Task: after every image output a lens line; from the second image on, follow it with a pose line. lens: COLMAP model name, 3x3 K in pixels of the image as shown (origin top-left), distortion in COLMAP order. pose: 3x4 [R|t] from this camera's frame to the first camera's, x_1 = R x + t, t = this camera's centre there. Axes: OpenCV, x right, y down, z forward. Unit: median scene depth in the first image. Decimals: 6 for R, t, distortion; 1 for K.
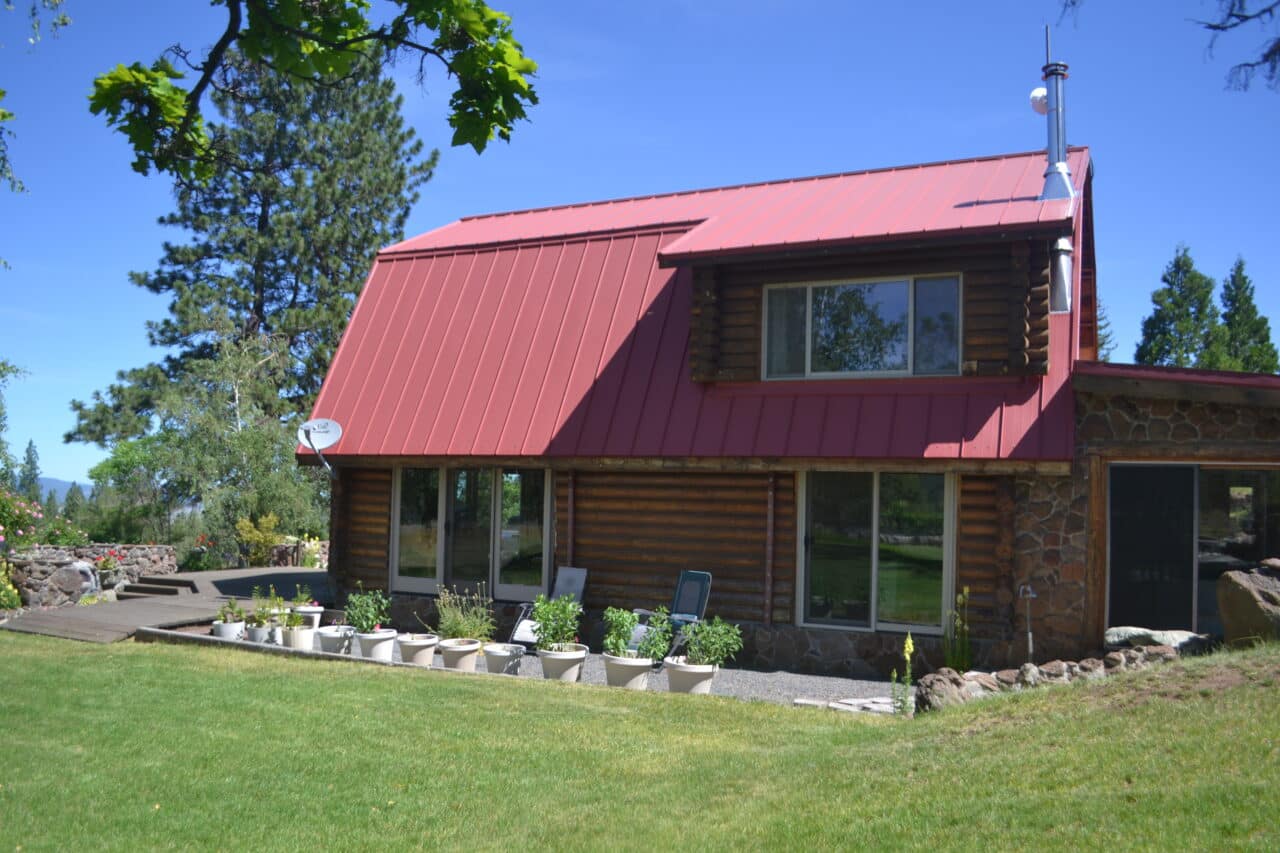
lens RADIAL K [[1033.7, 0, 637.5], [0, 1033.7, 463.9], [0, 0, 1]] dist [-0.081609, -0.003327]
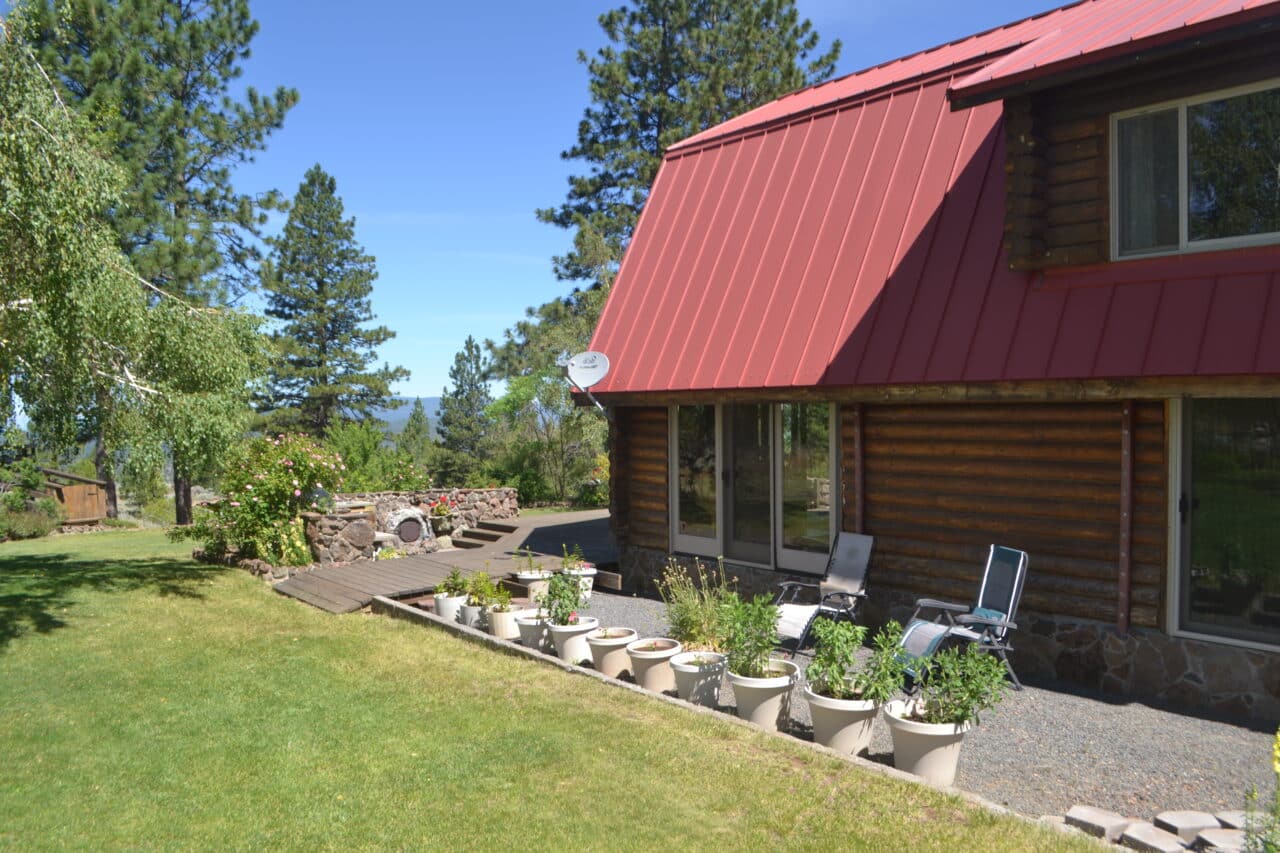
lens RADIAL K [[1044.5, 0, 641.8], [0, 1044.5, 460.3], [0, 0, 1]] dist [-0.068866, 0.001444]
pose [[0.906361, -0.014165, -0.422267, 0.102056], [0.046905, 0.996633, 0.067246, -0.009923], [0.419893, -0.080756, 0.903974, 0.222209]]
